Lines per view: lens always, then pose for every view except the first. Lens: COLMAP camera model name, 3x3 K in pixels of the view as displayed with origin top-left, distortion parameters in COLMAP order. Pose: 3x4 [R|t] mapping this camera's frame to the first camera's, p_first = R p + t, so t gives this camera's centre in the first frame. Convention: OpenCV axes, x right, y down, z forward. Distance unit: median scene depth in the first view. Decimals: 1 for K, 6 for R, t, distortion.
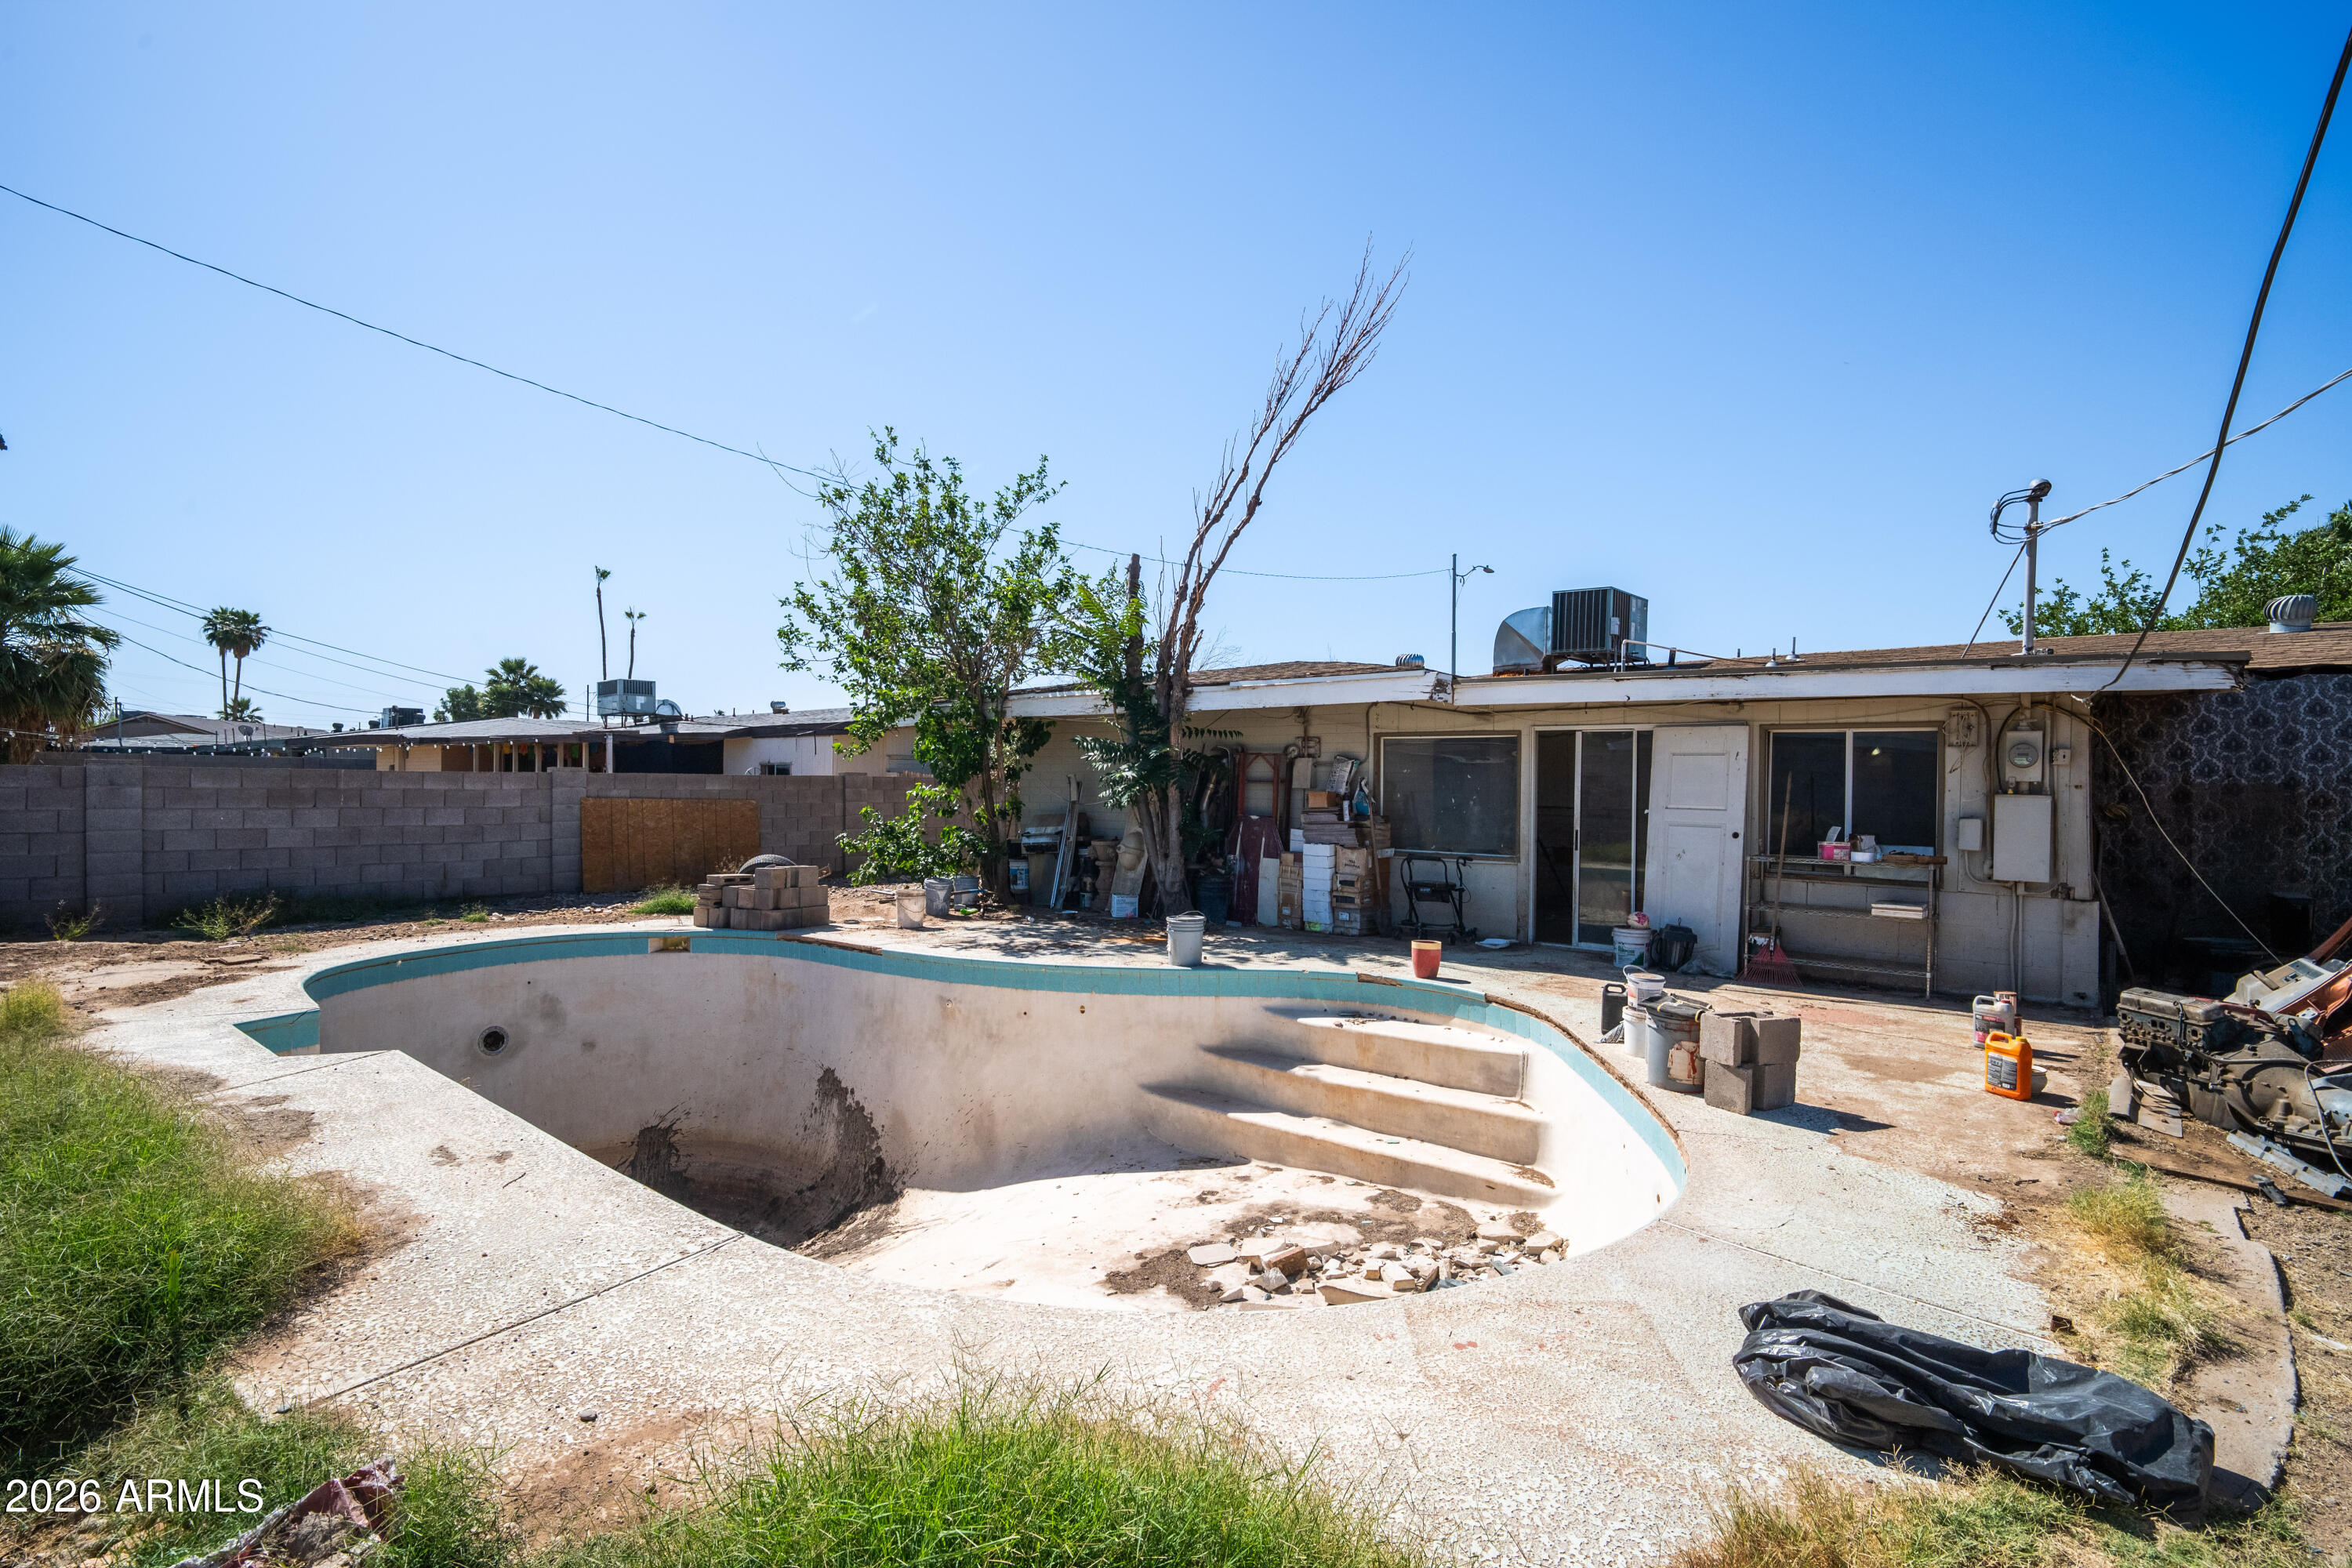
lens RADIAL K [[1103.1, 0, 1176.7], [0, 1103.1, 785.9], [0, 0, 1]] dist [-0.008427, -0.000977]
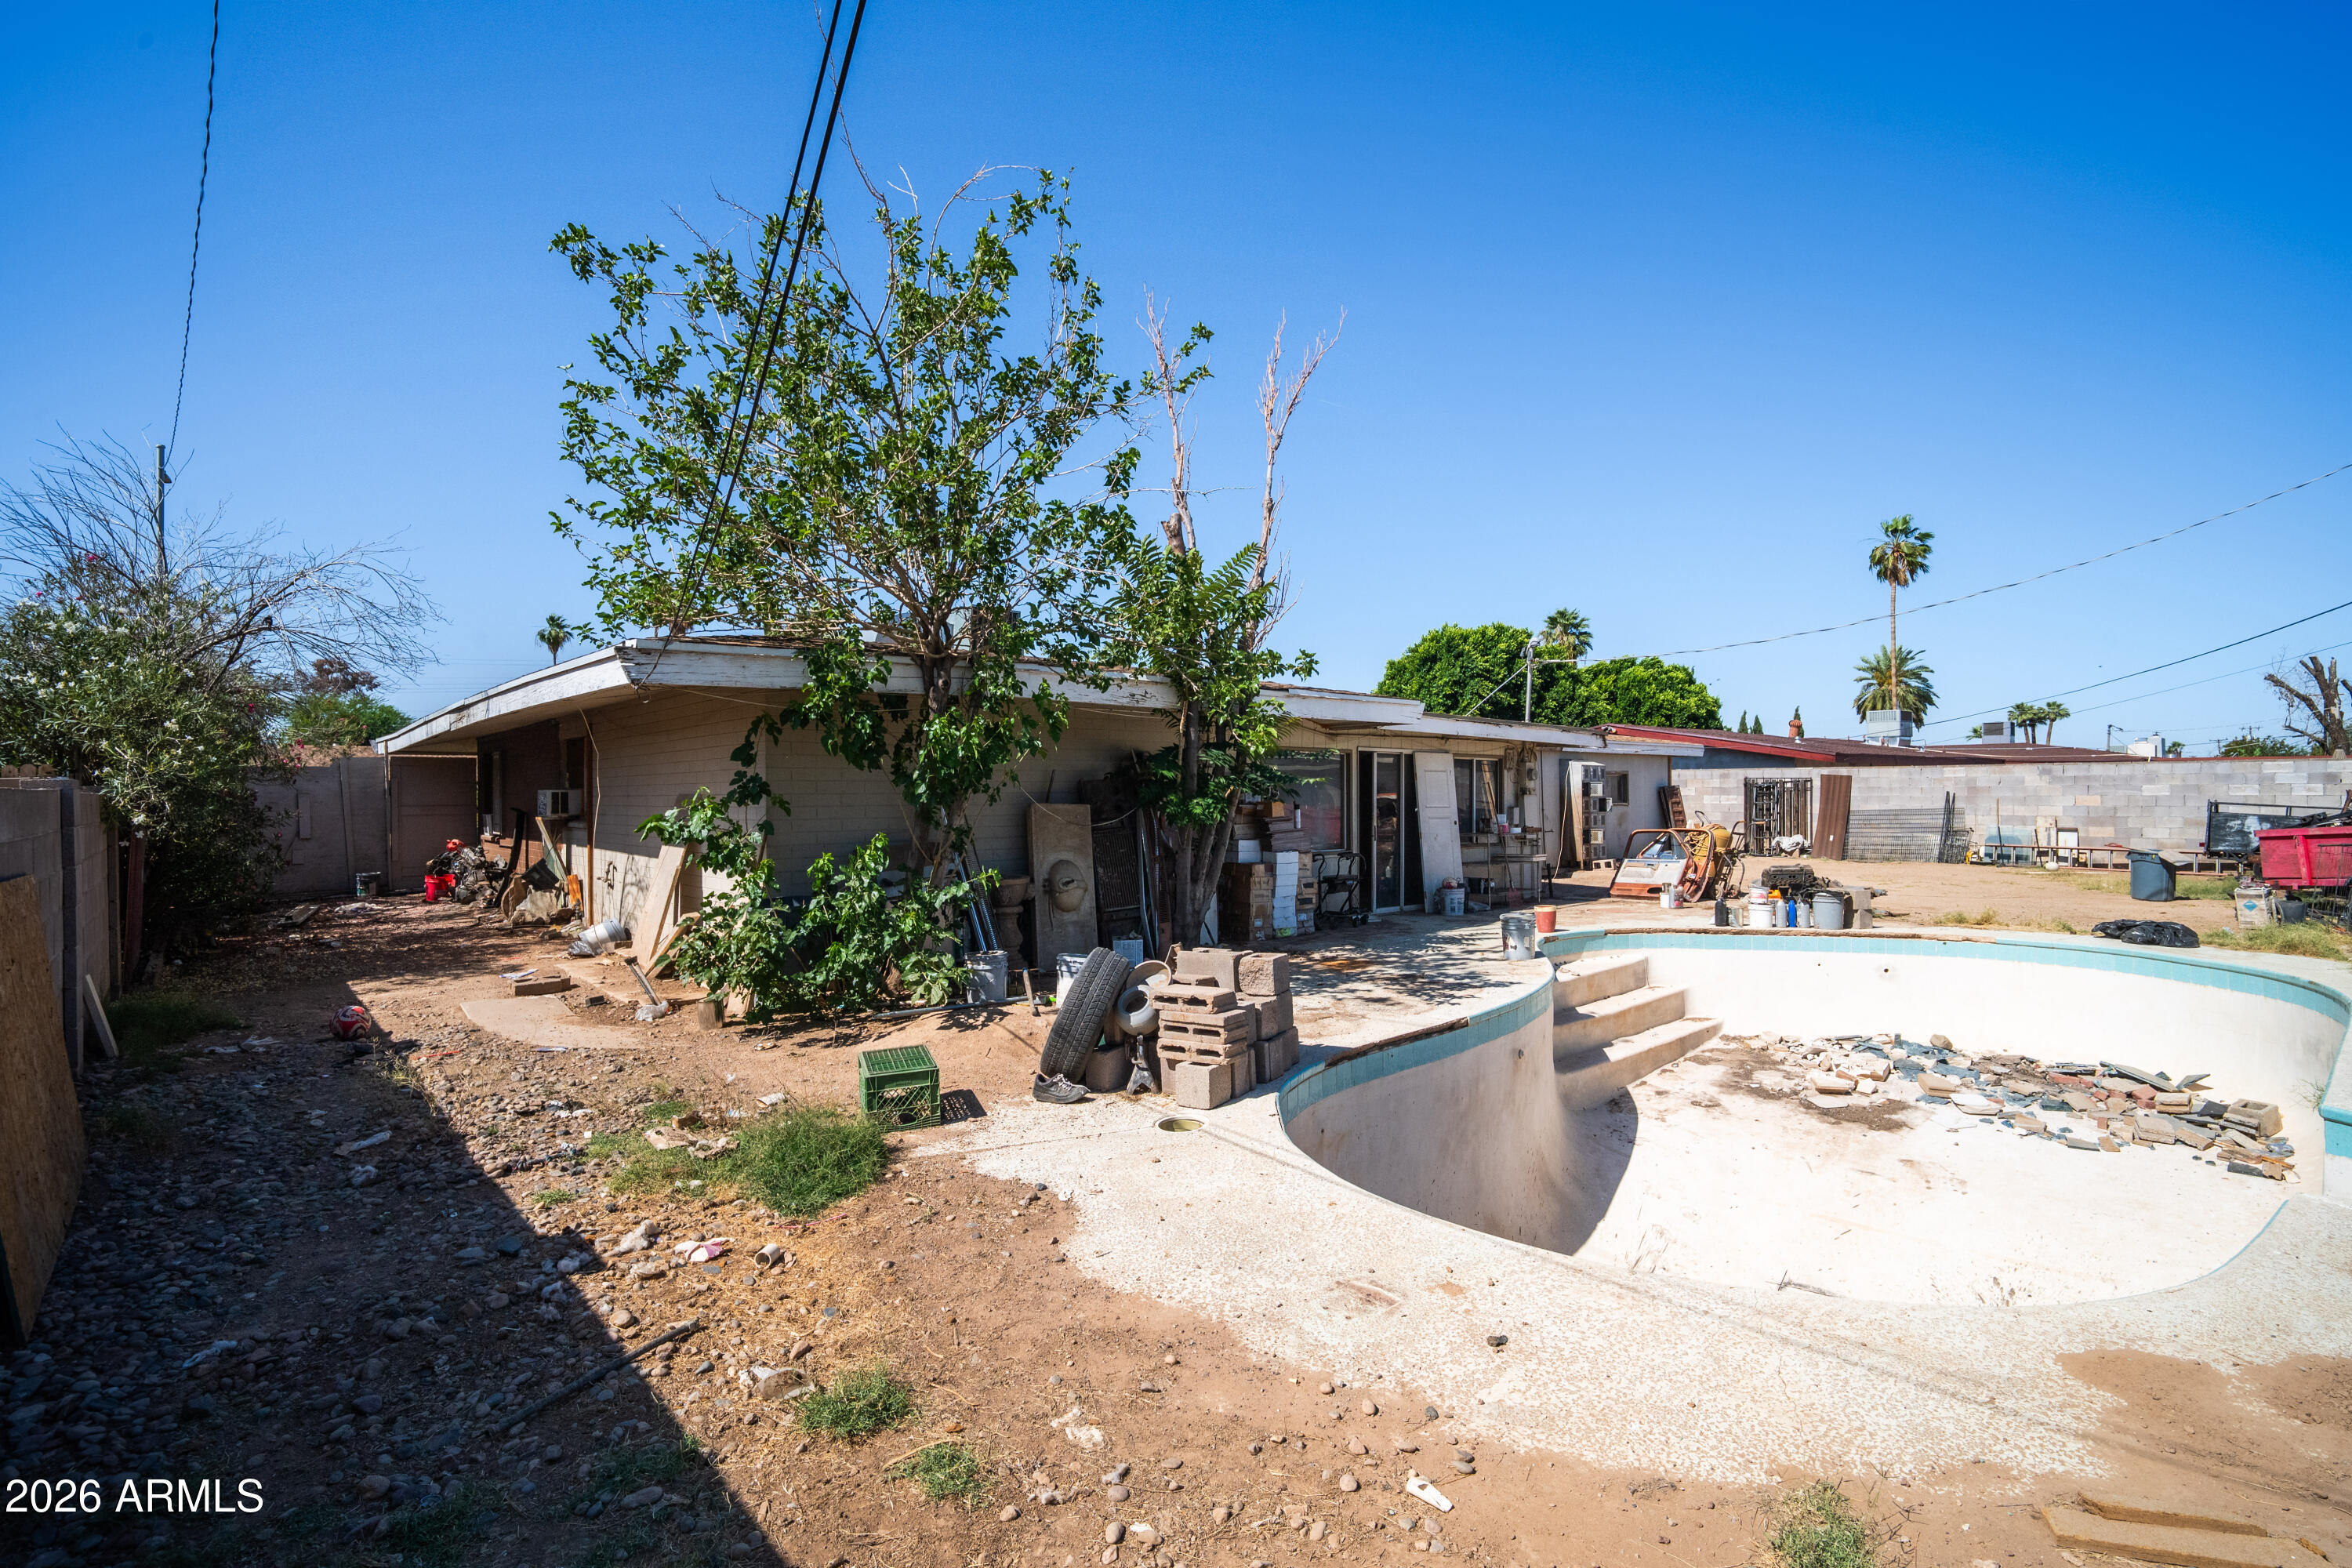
lens RADIAL K [[1103.1, 0, 1186.9], [0, 1103.1, 778.5], [0, 0, 1]] dist [-0.008427, -0.000977]
pose [[0.142176, 0.003423, 0.989835, -0.929260], [0.008257, 0.999955, -0.004644, -0.012456], [-0.989807, 0.008833, 0.142142, 0.964138]]
